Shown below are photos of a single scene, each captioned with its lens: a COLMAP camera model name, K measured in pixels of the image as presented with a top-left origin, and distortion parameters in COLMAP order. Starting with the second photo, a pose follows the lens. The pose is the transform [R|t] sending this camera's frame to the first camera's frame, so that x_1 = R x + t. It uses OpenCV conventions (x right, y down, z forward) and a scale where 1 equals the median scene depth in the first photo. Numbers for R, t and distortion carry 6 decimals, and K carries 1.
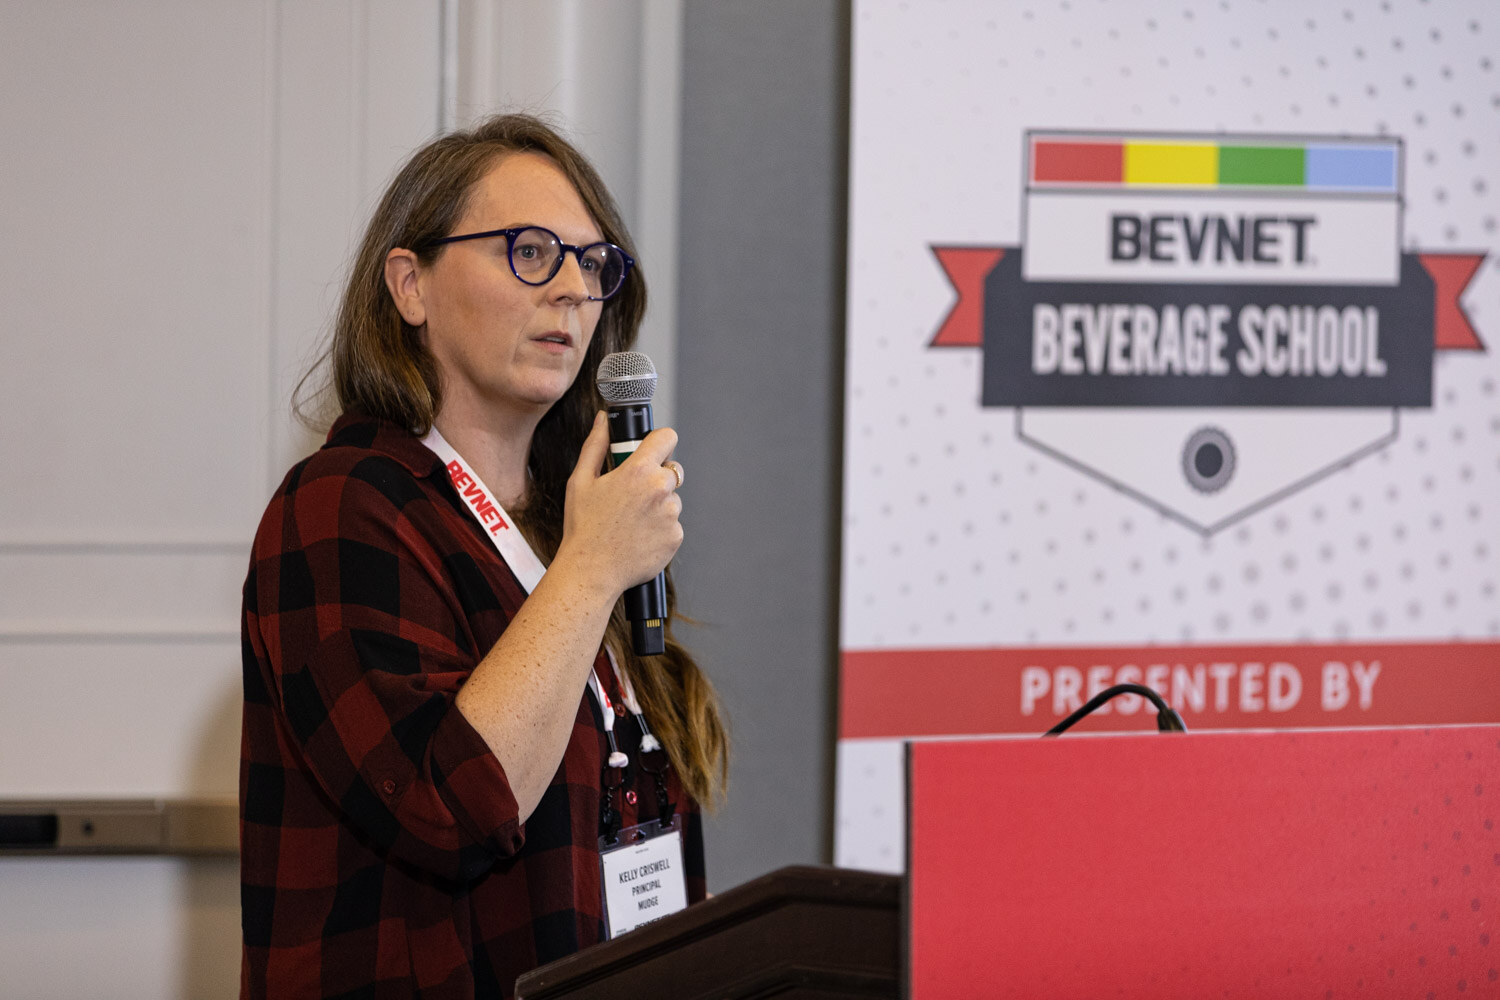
lens RADIAL K [[8352.2, 0, 750.0], [0, 8352.2, 500.0], [0, 0, 1]] dist [0.094299, -5.477105]
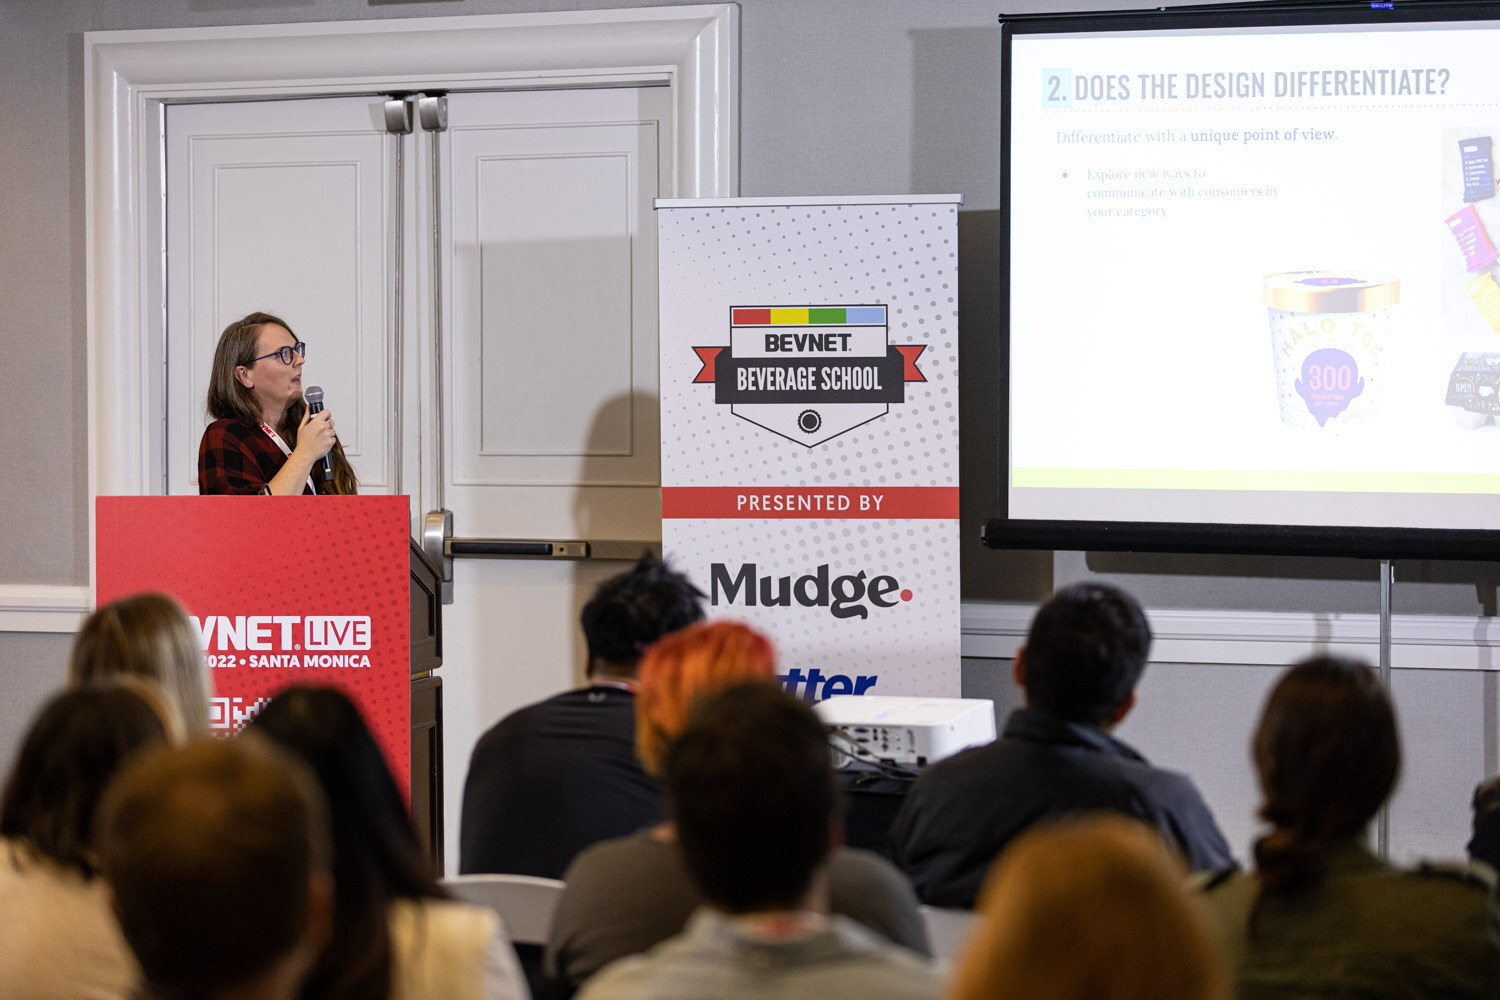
lens RADIAL K [[4721.2, 0, 821.3], [0, 4721.2, 498.7], [0, 0, 1]] dist [0.049339, -1.449905]
pose [[0.726076, 0.003332, -0.687606, 1.147560], [-0.003757, 0.999993, 0.000878, 0.019771], [0.687604, 0.001946, 0.726083, -0.148942]]
